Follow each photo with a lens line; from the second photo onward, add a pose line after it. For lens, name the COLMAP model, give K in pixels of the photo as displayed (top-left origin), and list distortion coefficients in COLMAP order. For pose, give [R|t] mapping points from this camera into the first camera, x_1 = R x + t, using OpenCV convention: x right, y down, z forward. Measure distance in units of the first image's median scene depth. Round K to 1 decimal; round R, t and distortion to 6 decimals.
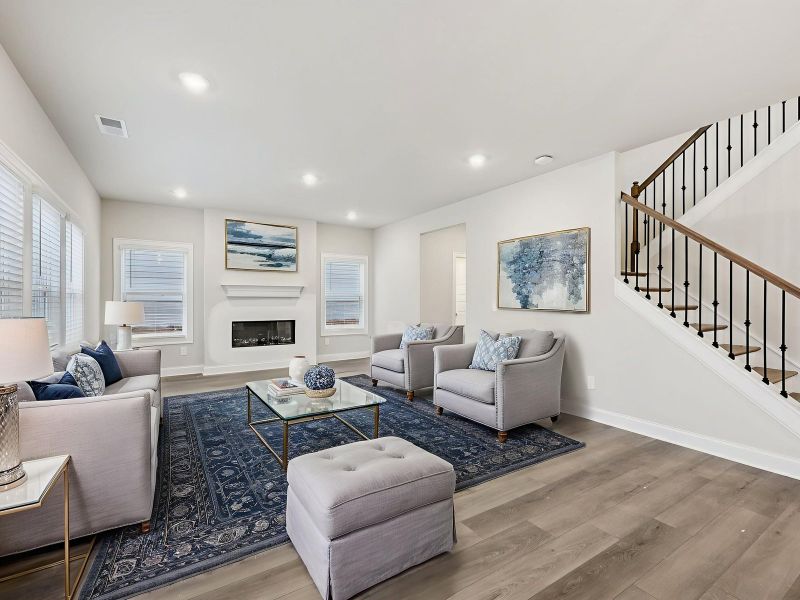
lens RADIAL K [[369.2, 0, 400.0], [0, 369.2, 300.0], [0, 0, 1]] dist [-0.001220, -0.000184]
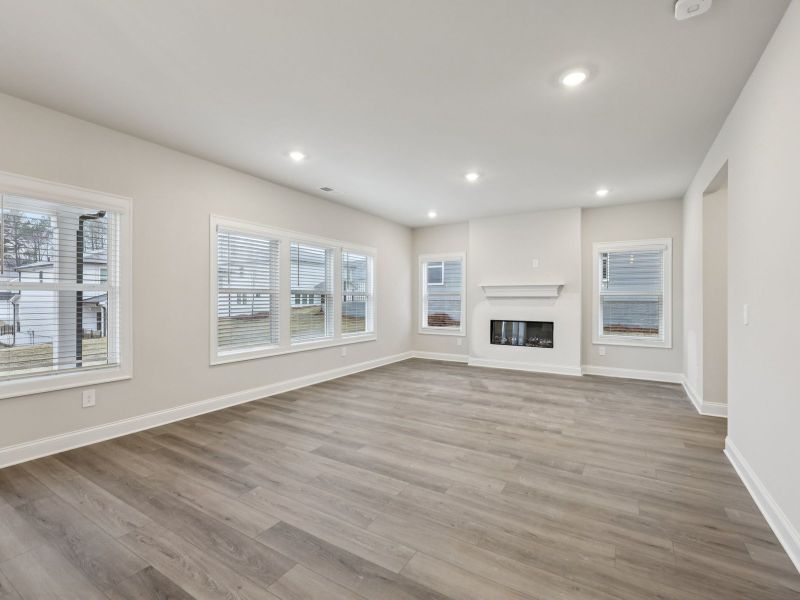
lens RADIAL K [[371.3, 0, 393.0], [0, 371.3, 299.2], [0, 0, 1]] dist [0.024032, -0.000383]
pose [[0.435038, 0.002675, -0.900408, 0.396668], [-0.000925, 0.999996, 0.002524, -0.004292], [0.900412, -0.000265, 0.435039, 0.267679]]
